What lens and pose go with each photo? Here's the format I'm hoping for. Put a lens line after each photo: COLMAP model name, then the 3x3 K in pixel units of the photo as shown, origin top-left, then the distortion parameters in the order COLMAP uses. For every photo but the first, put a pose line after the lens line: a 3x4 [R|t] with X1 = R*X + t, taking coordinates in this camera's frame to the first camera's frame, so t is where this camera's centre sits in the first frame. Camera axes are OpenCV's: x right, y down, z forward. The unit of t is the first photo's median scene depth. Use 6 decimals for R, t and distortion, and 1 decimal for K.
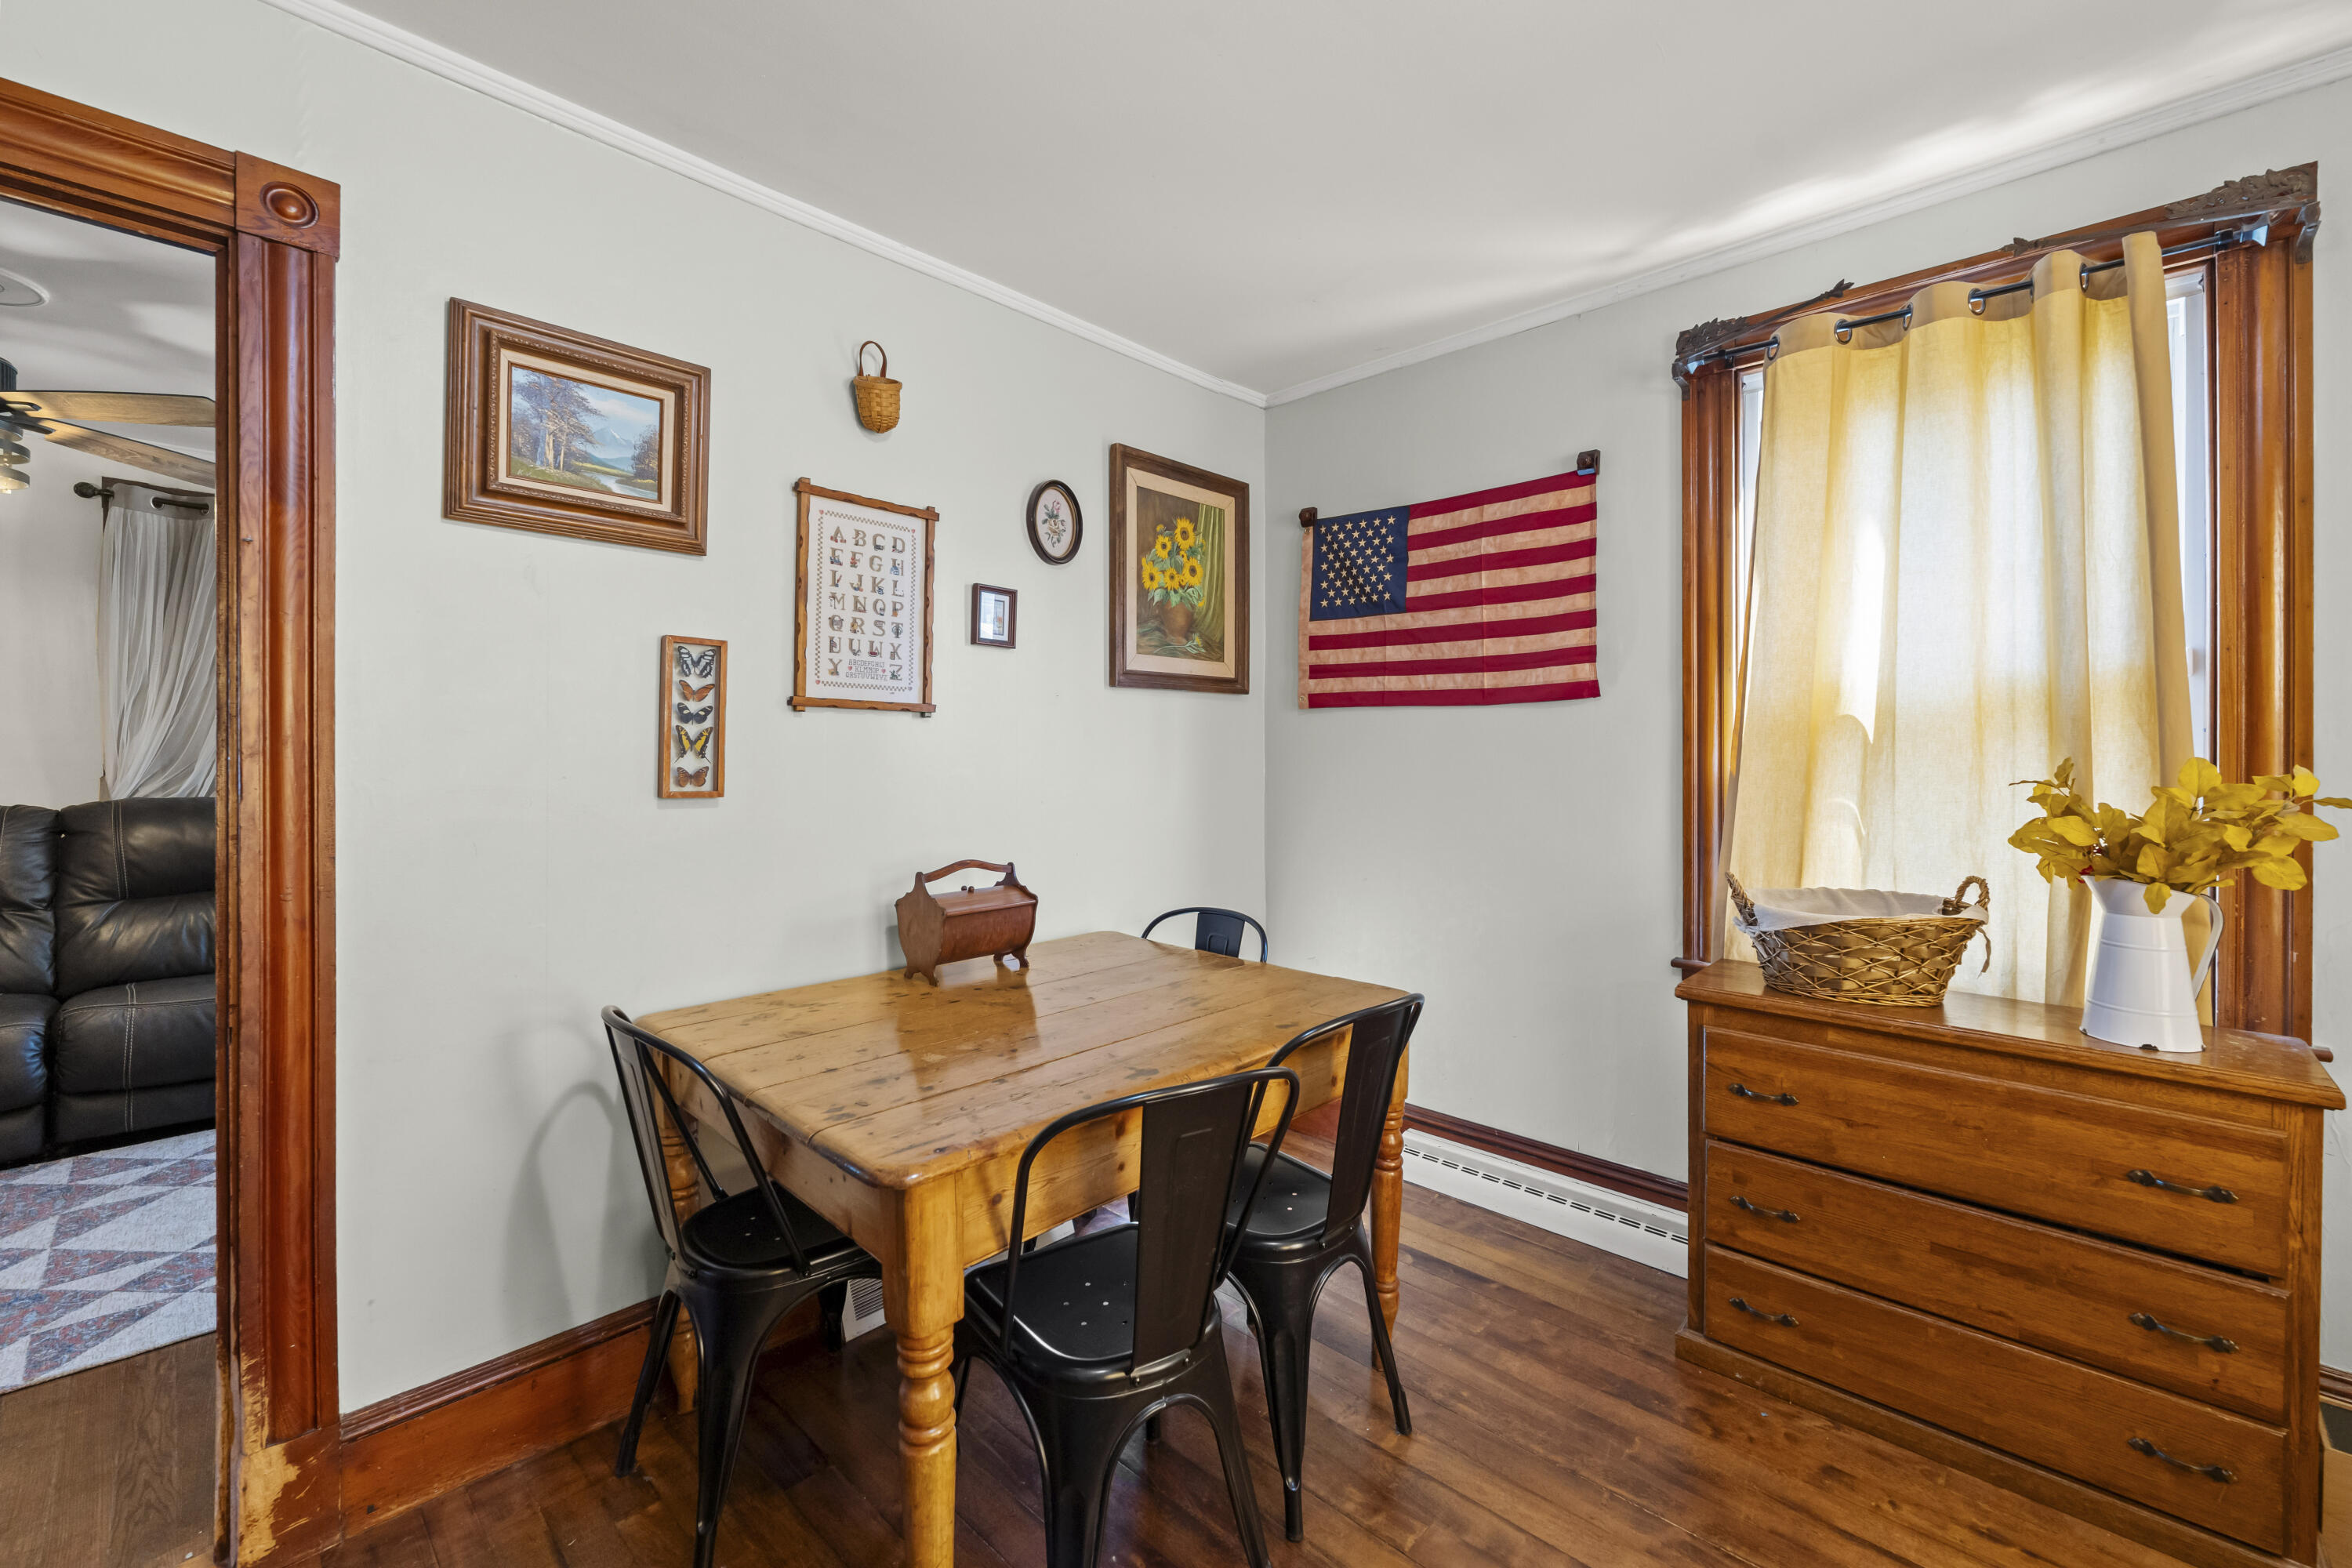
lens RADIAL K [[962.8, 0, 1180.2], [0, 962.8, 738.5], [0, 0, 1]] dist [-0.000881, -0.000255]
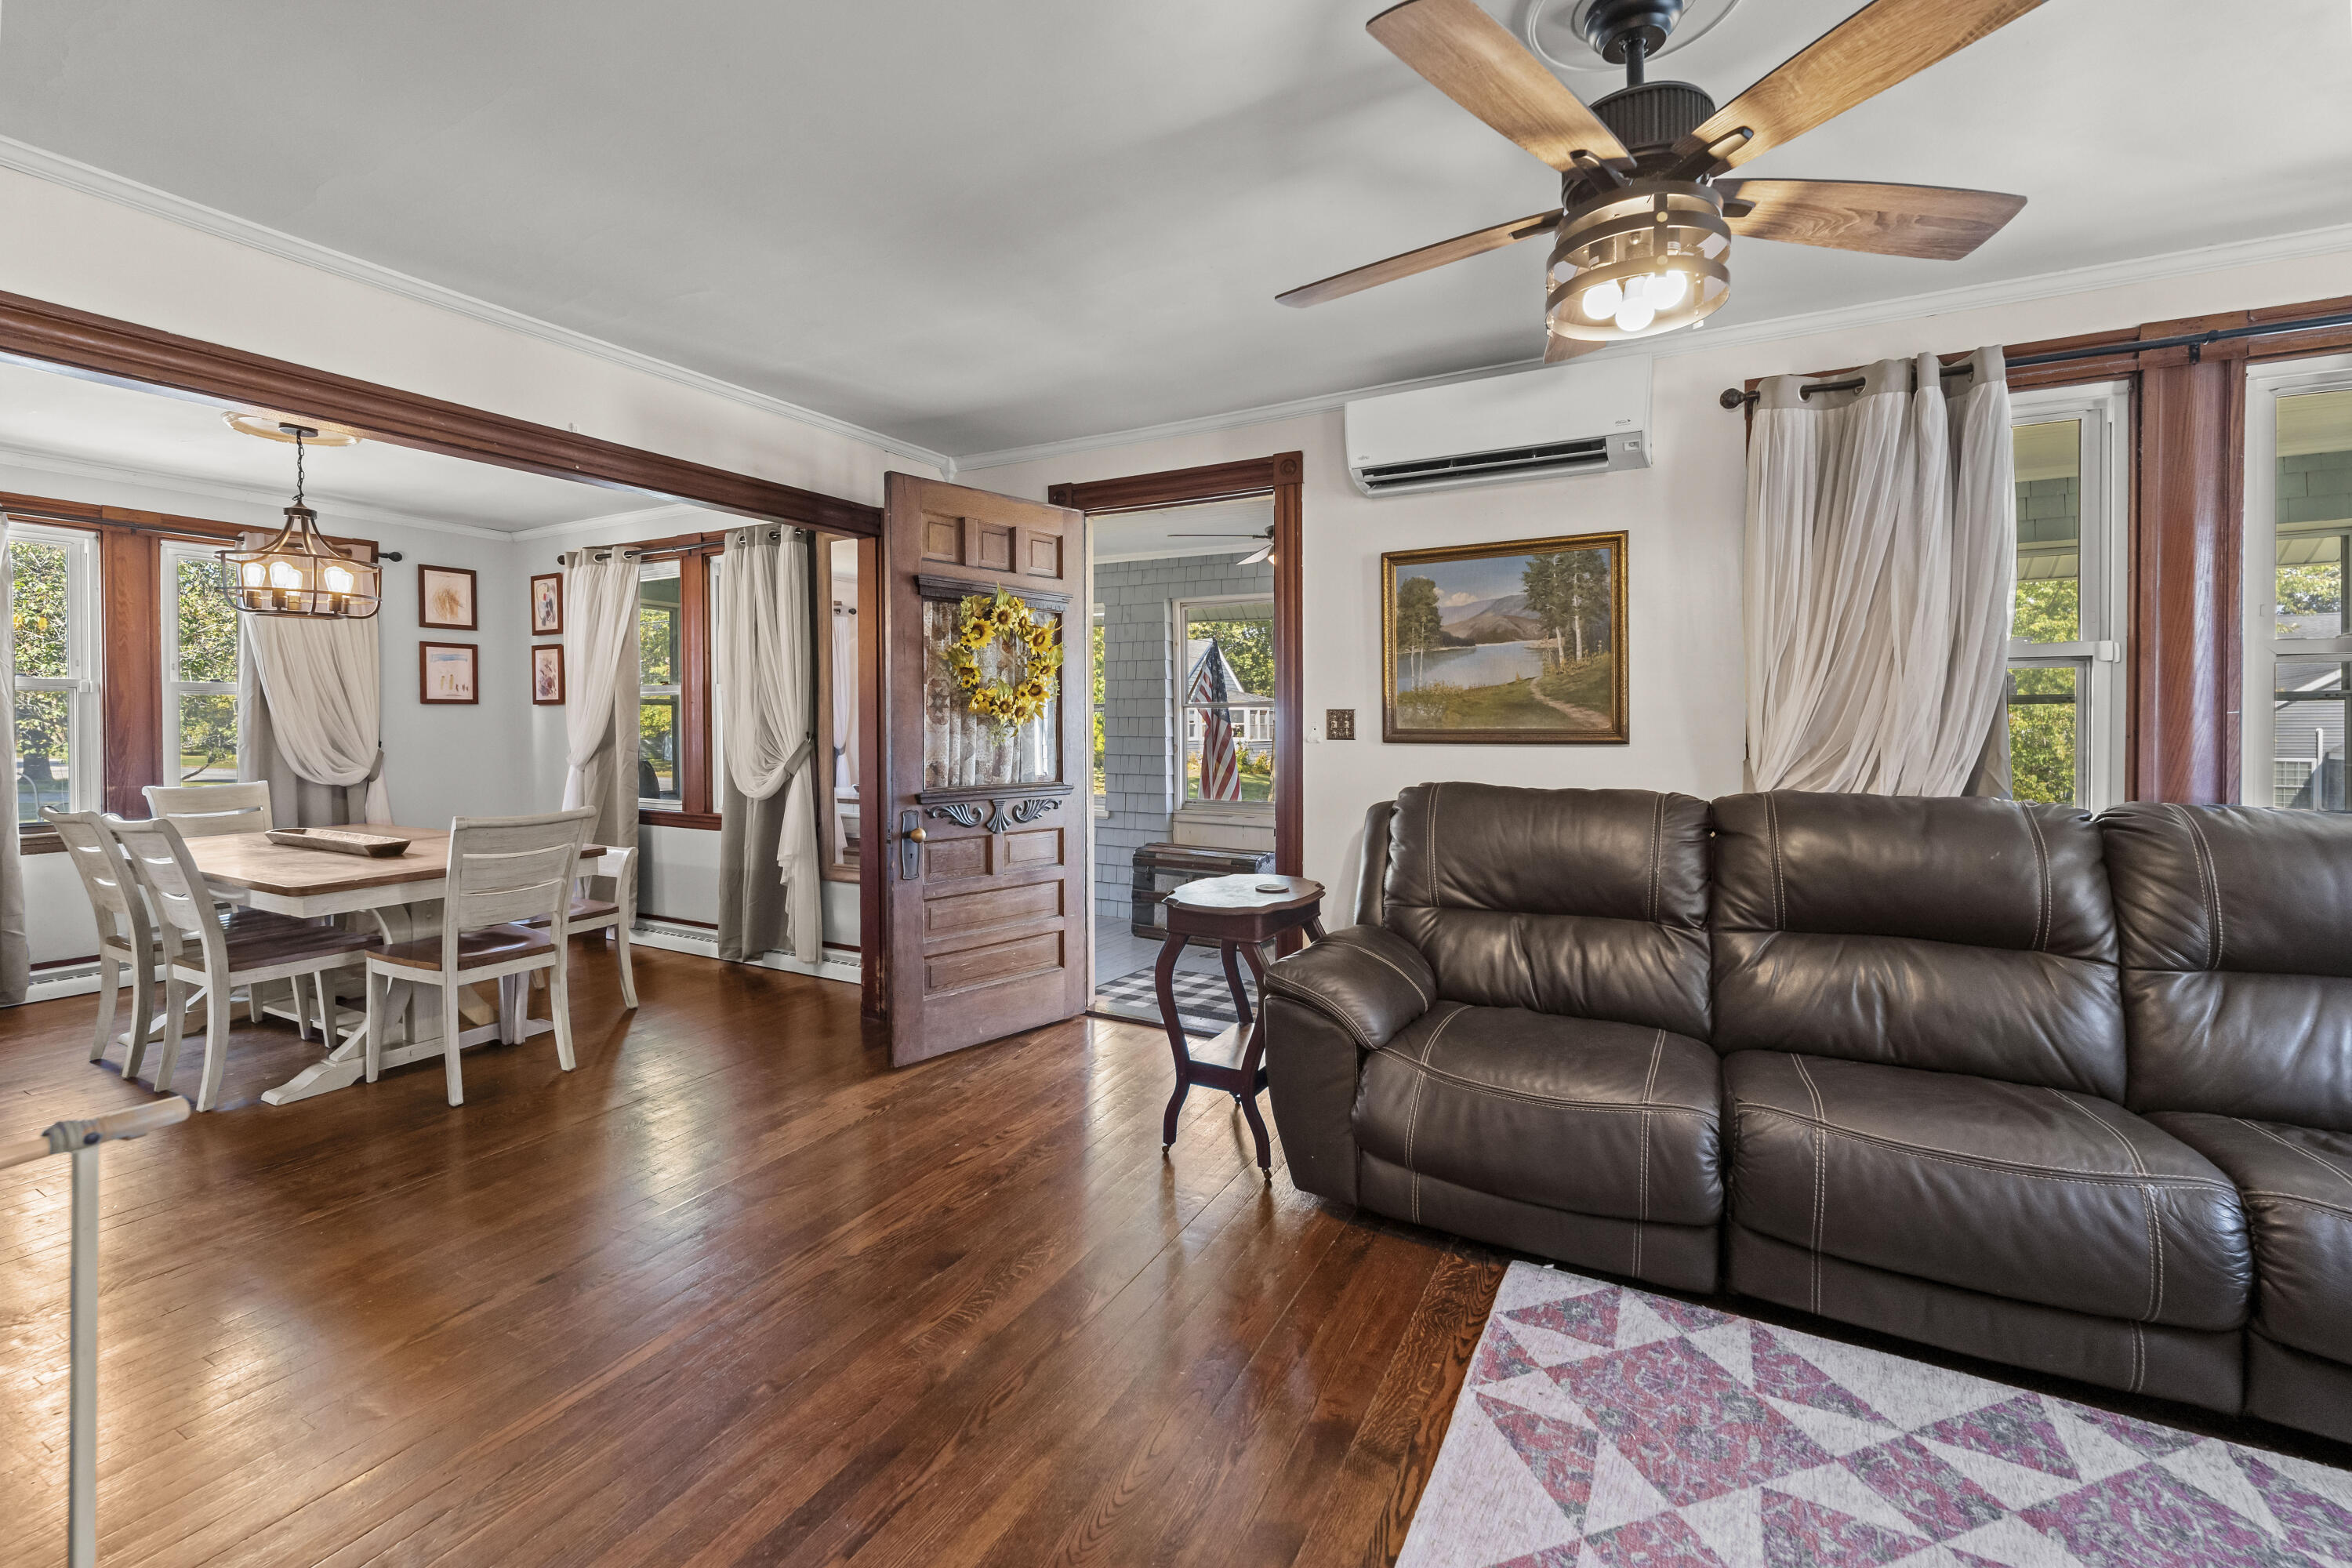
lens RADIAL K [[956.2, 0, 1172.9], [0, 956.2, 730.0], [0, 0, 1]] dist [0.000939, -0.000041]
pose [[0.247719, 0.000586, -0.968832, -0.515926], [0.003894, 0.999991, 0.001600, 0.012248], [0.968824, -0.004169, 0.247715, 0.378346]]
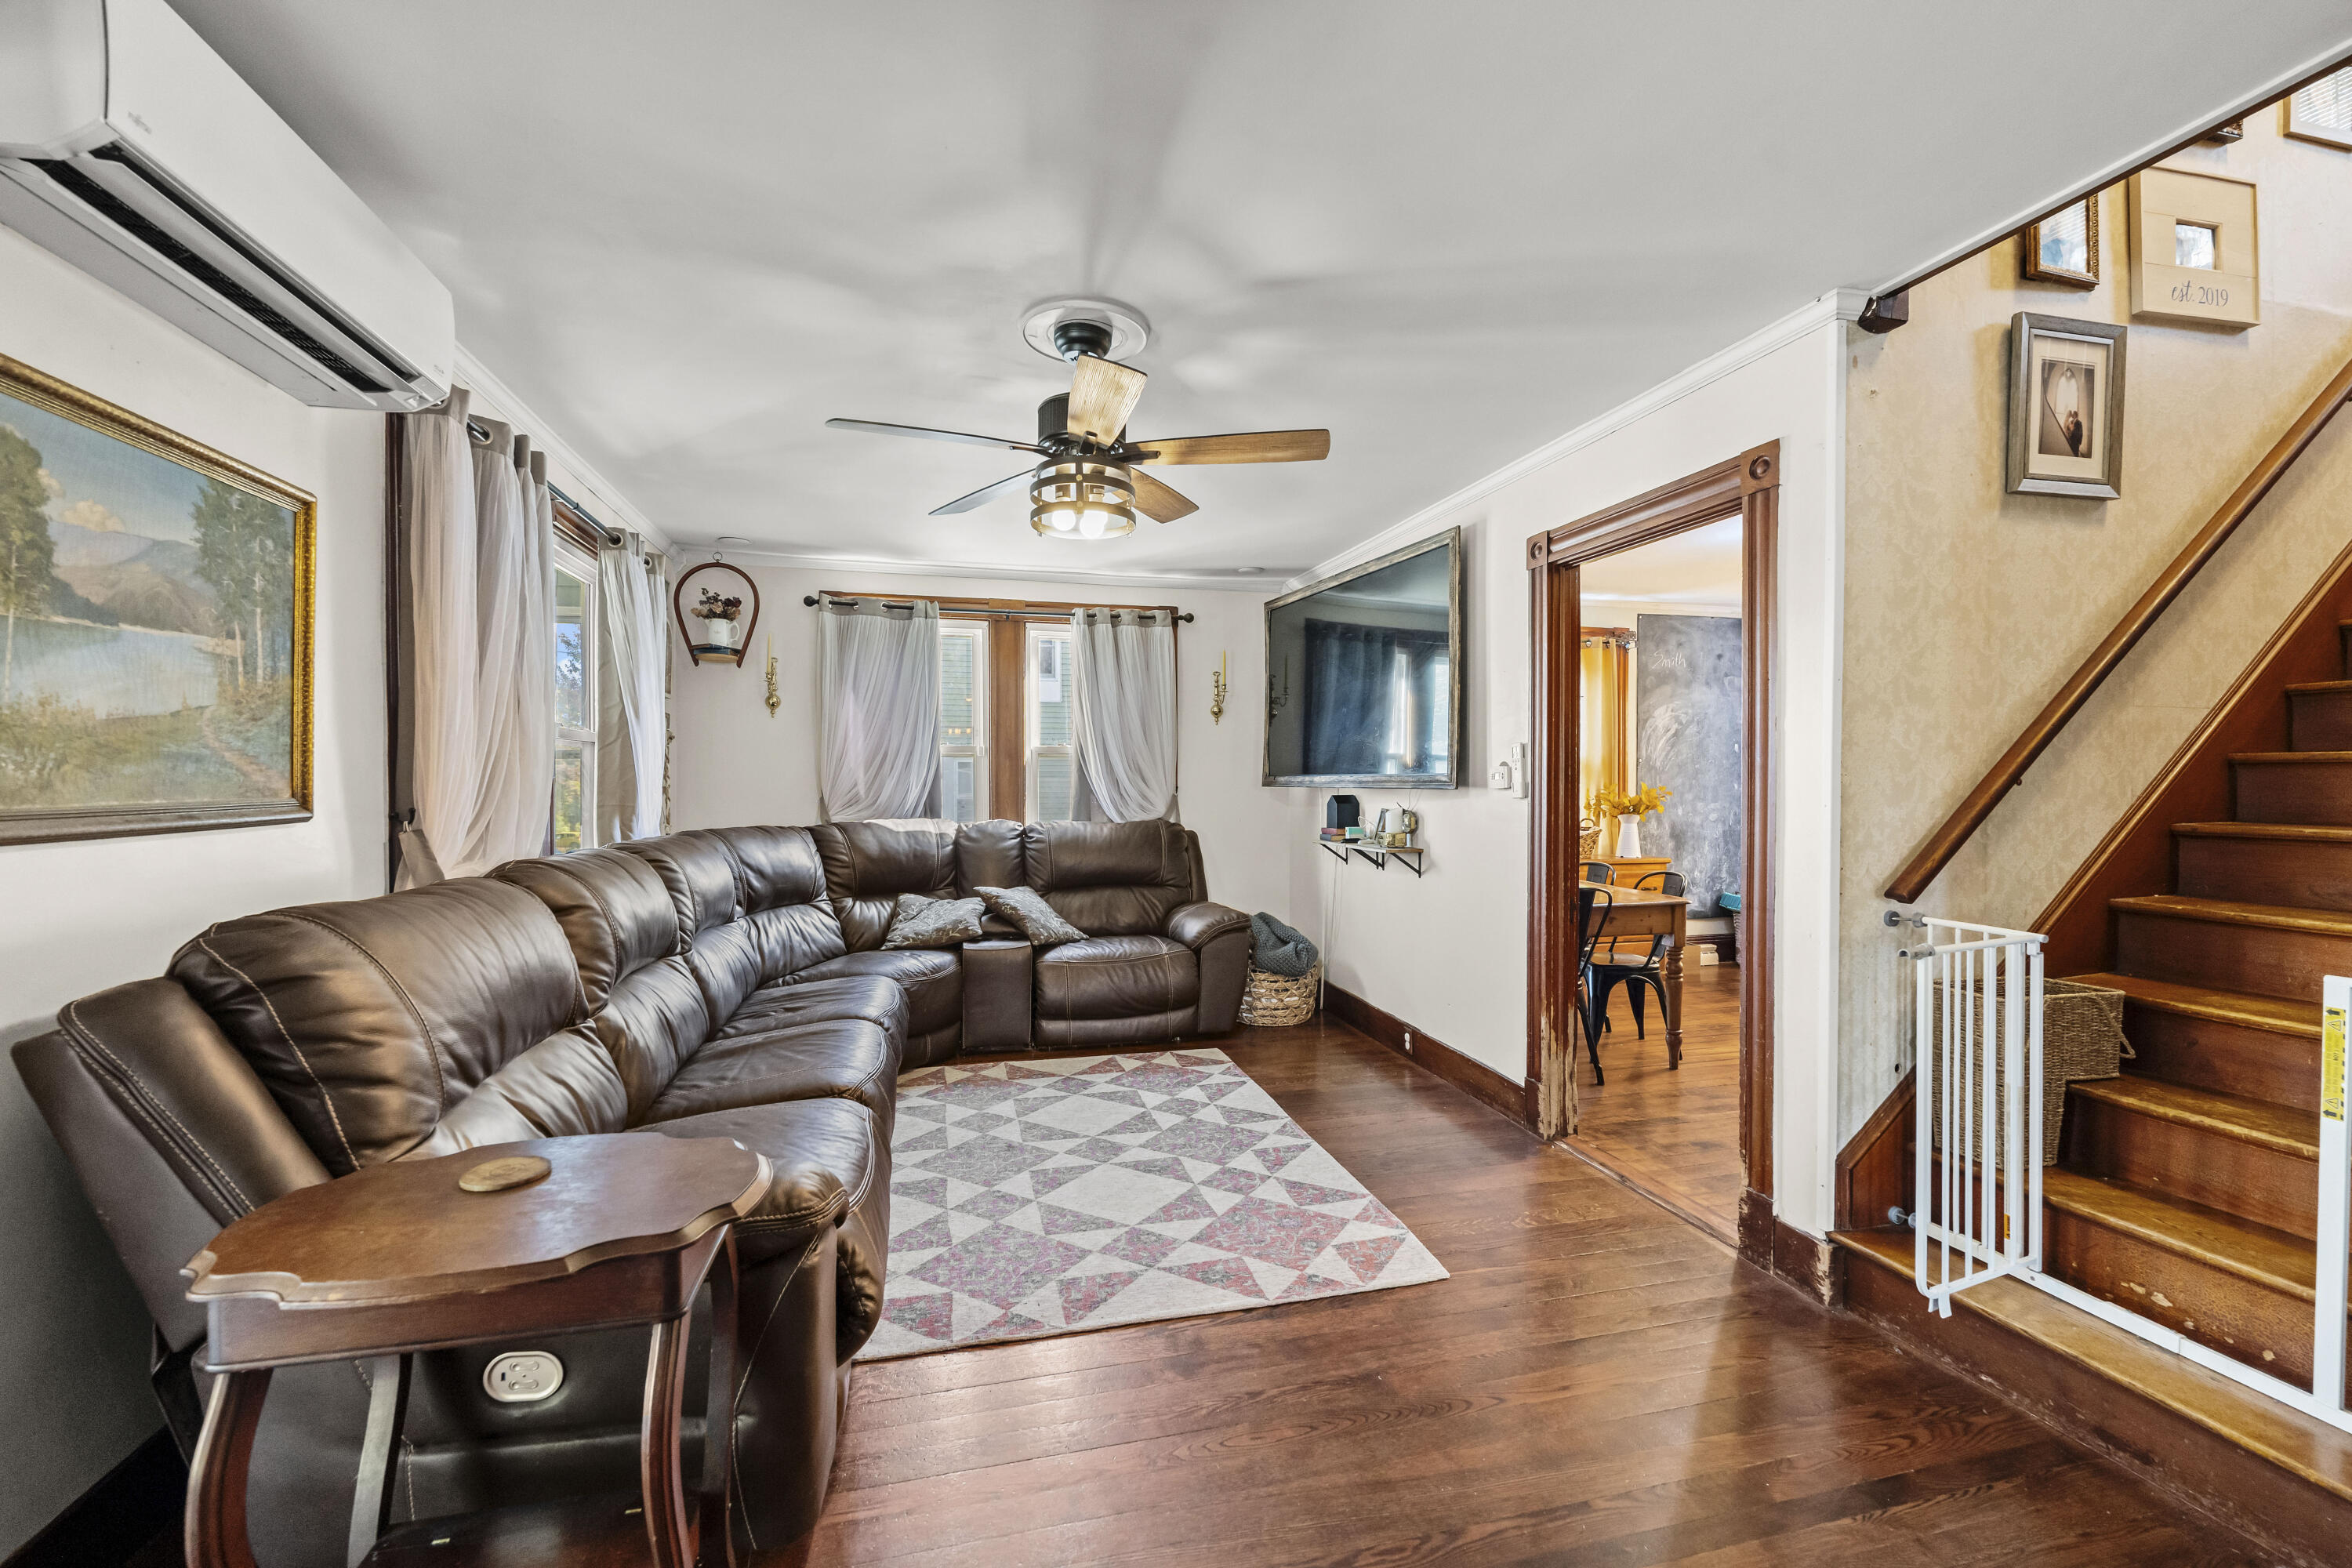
lens RADIAL K [[957.8, 0, 1181.8], [0, 957.8, 776.9], [0, 0, 1]] dist [-0.001638, -0.000456]
pose [[0.532074, -0.005754, 0.846678, -1.496450], [0.002701, 0.999983, 0.005099, -0.000507], [-0.846694, -0.000426, 0.532081, 0.253583]]
